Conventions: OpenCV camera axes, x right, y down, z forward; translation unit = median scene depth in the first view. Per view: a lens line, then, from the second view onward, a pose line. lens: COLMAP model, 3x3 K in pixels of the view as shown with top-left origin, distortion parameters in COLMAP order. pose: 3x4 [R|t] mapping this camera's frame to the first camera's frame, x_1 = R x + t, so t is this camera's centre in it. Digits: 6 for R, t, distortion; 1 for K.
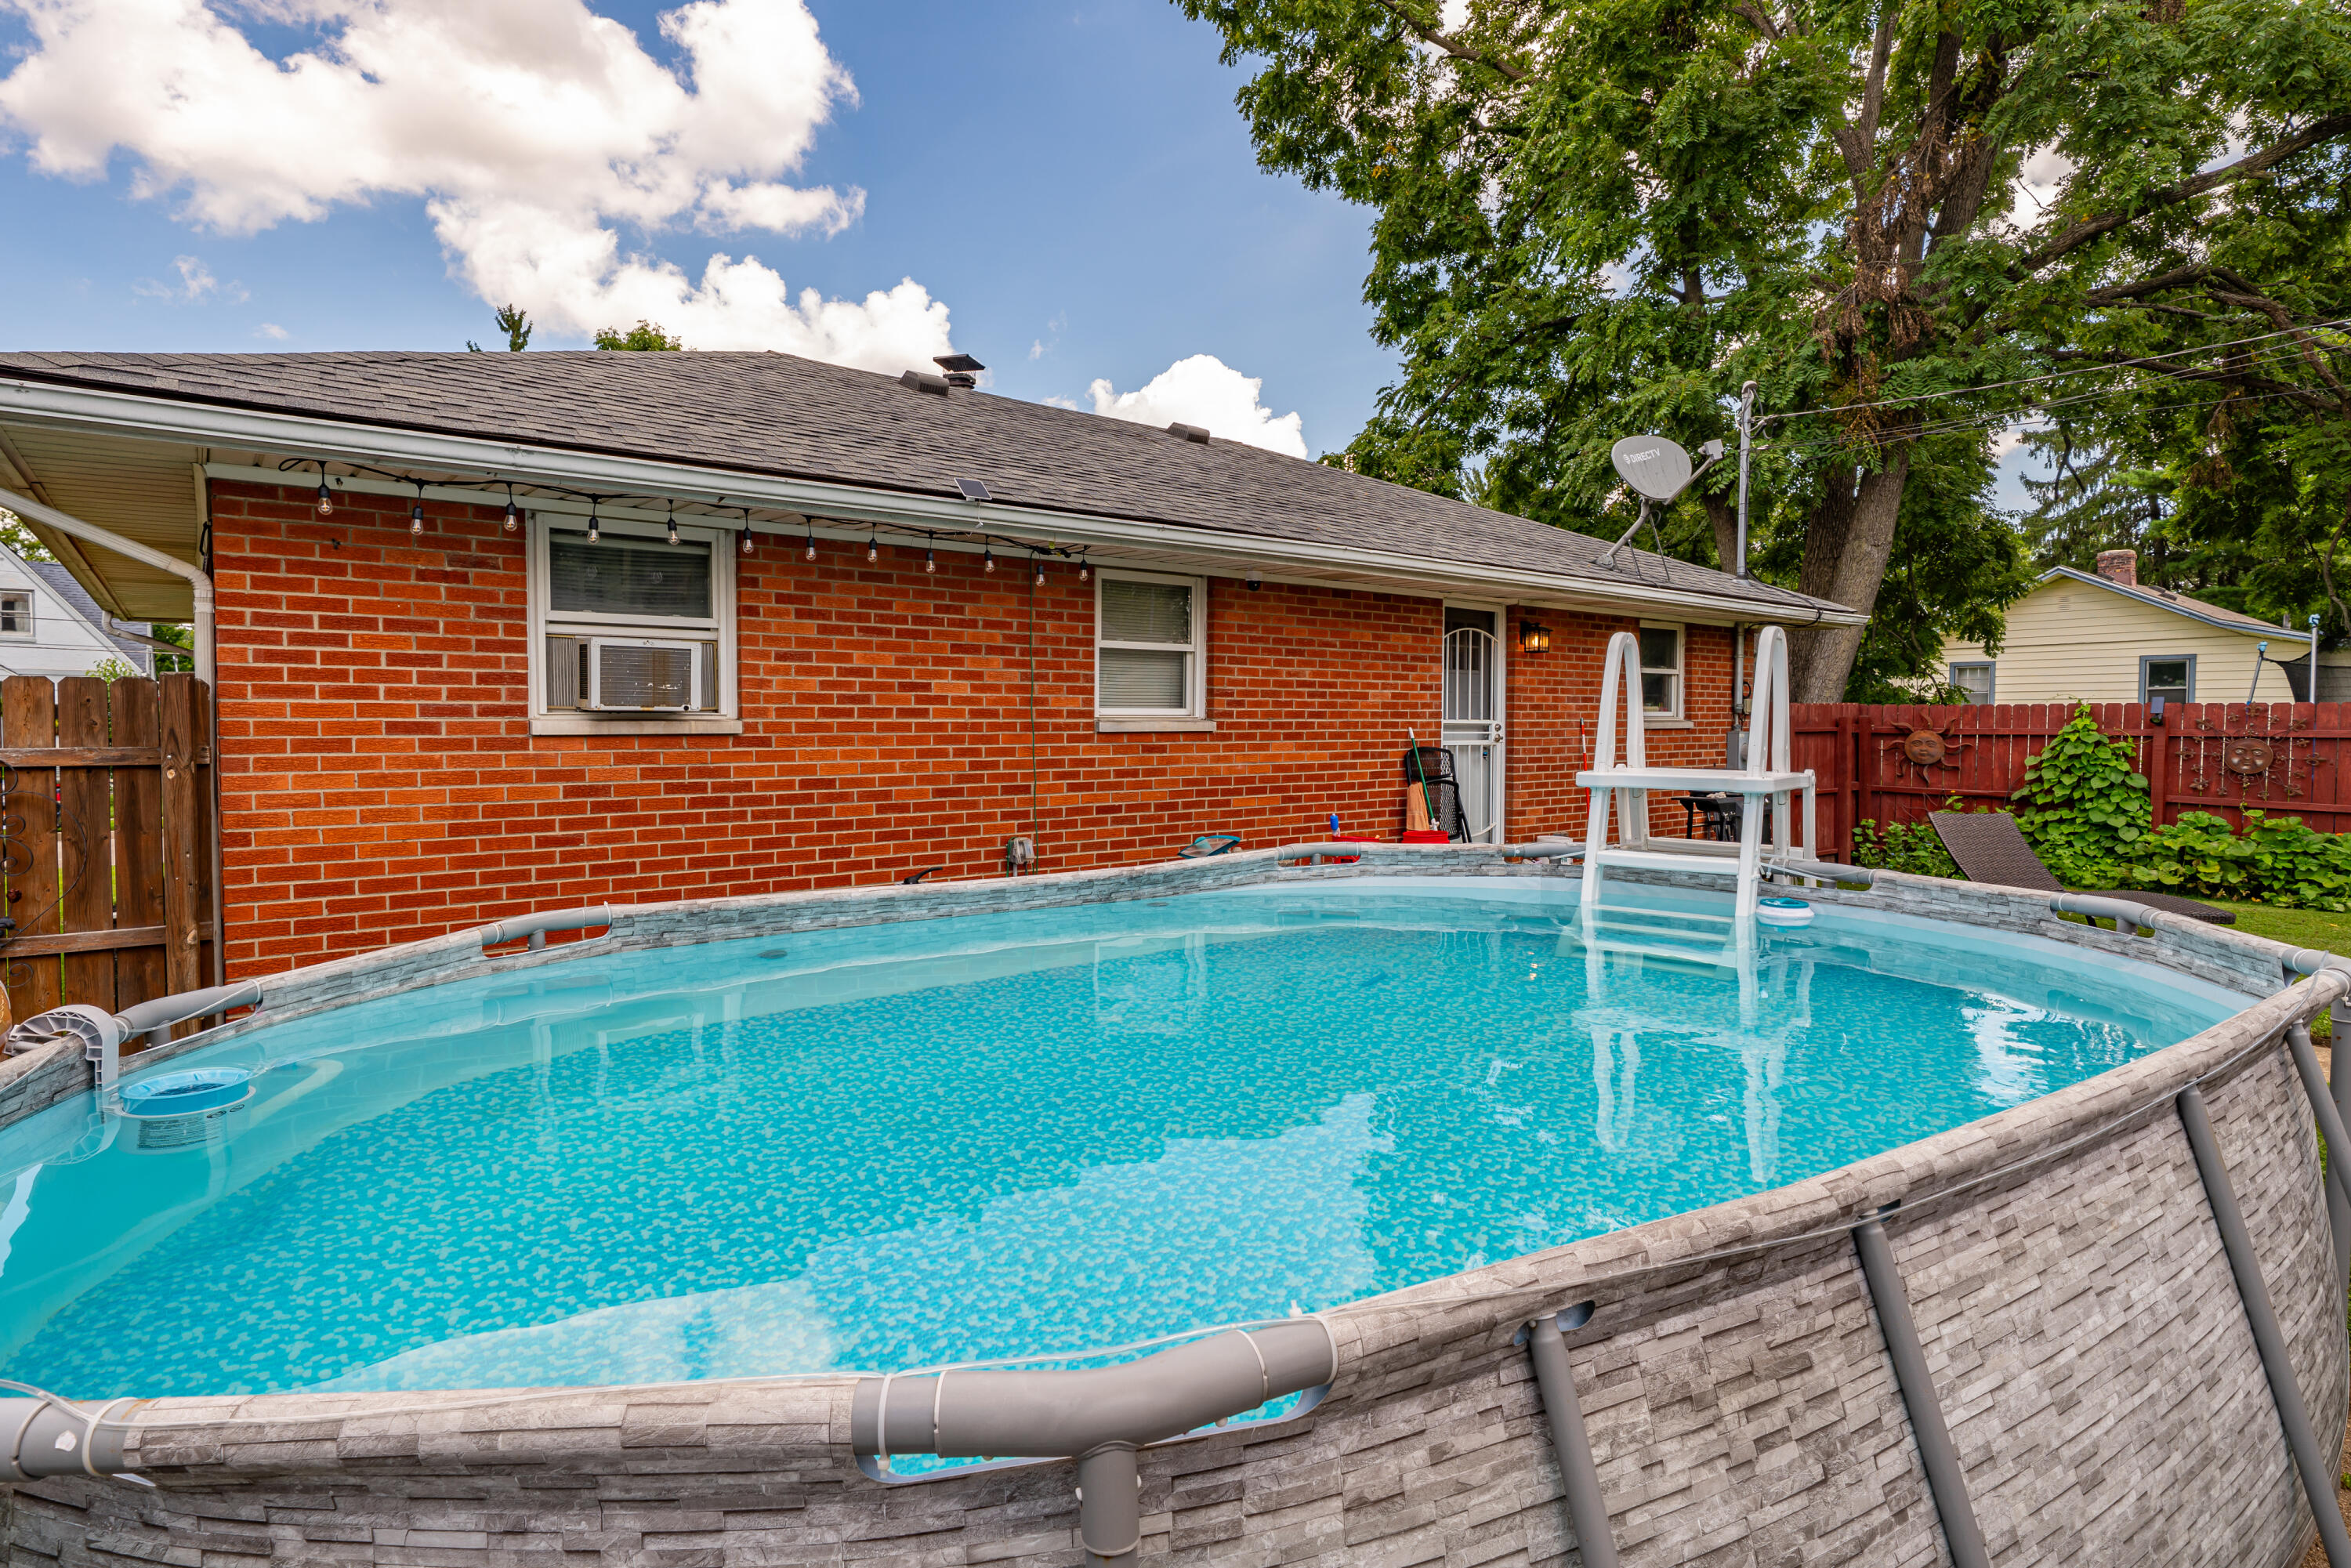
lens RADIAL K [[1202.9, 0, 1129.4], [0, 1202.9, 762.5], [0, 0, 1]] dist [0.000616, 0.000223]
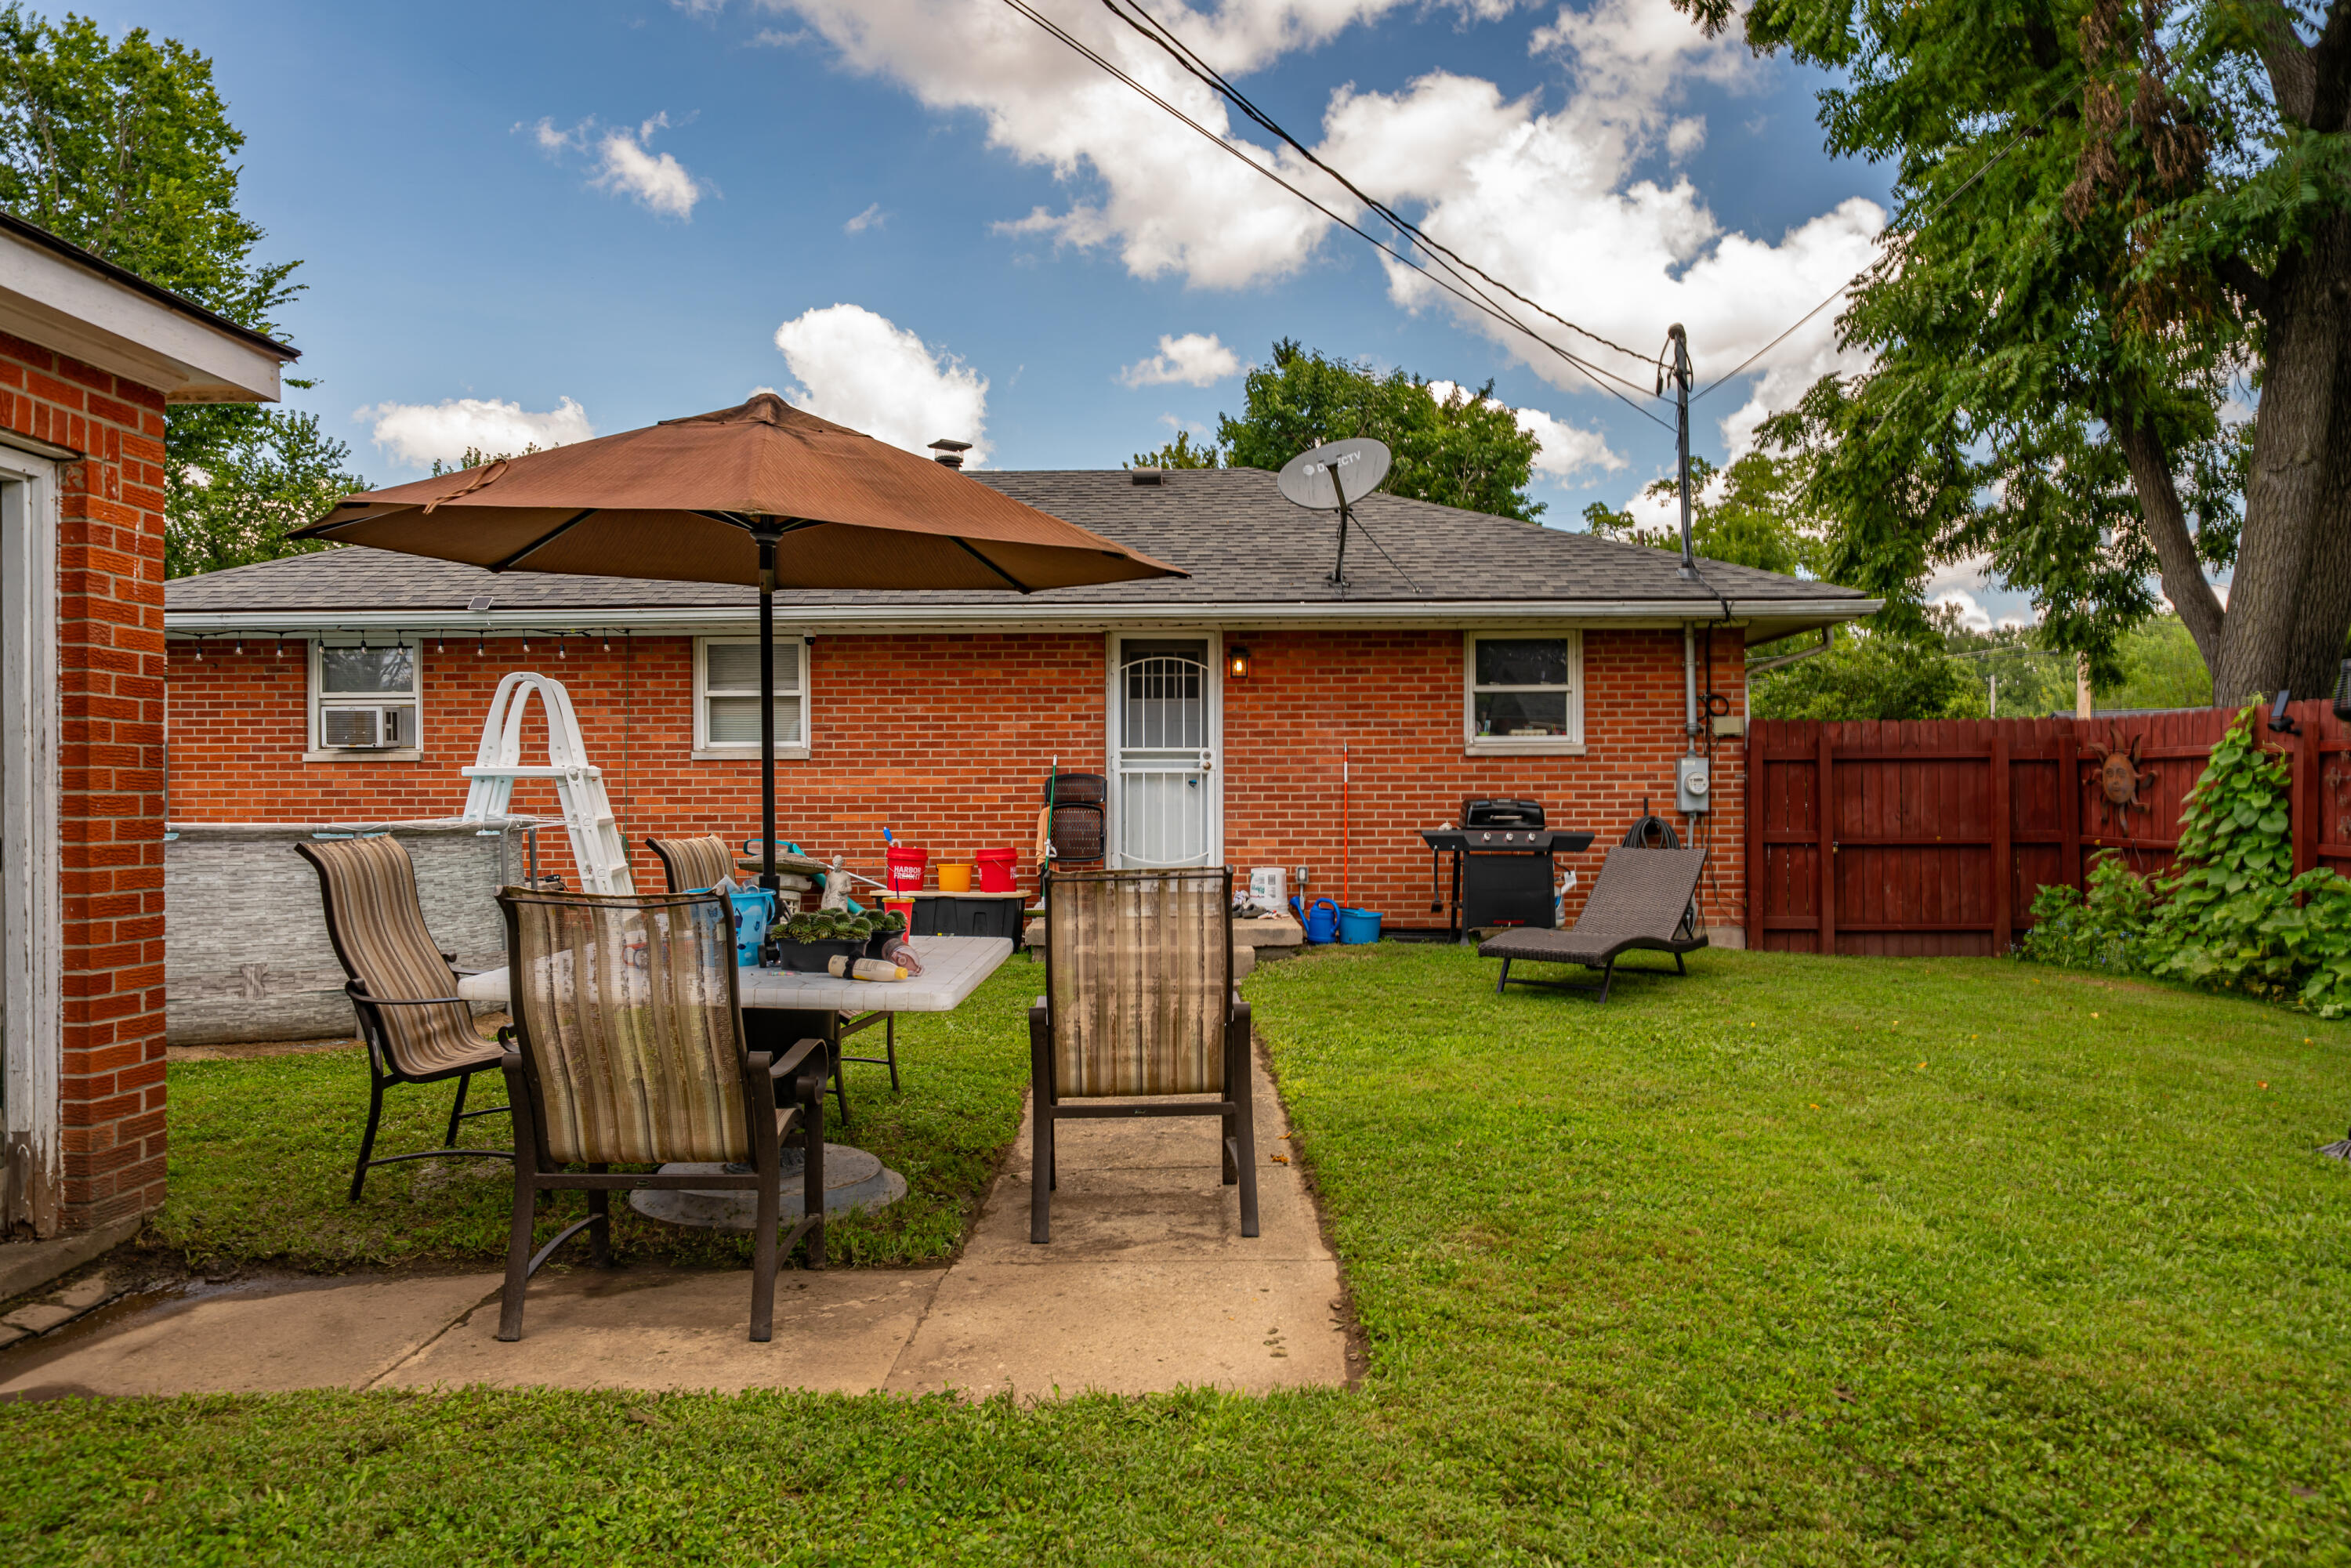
lens RADIAL K [[1543.6, 0, 1184.9], [0, 1543.6, 788.4], [0, 0, 1]] dist [0.003315, 0.003257]
pose [[0.786275, -0.005352, -0.617854, 1.493562], [-0.015122, 0.999496, -0.027902, 0.047145], [0.617692, 0.031282, 0.785798, -0.011464]]
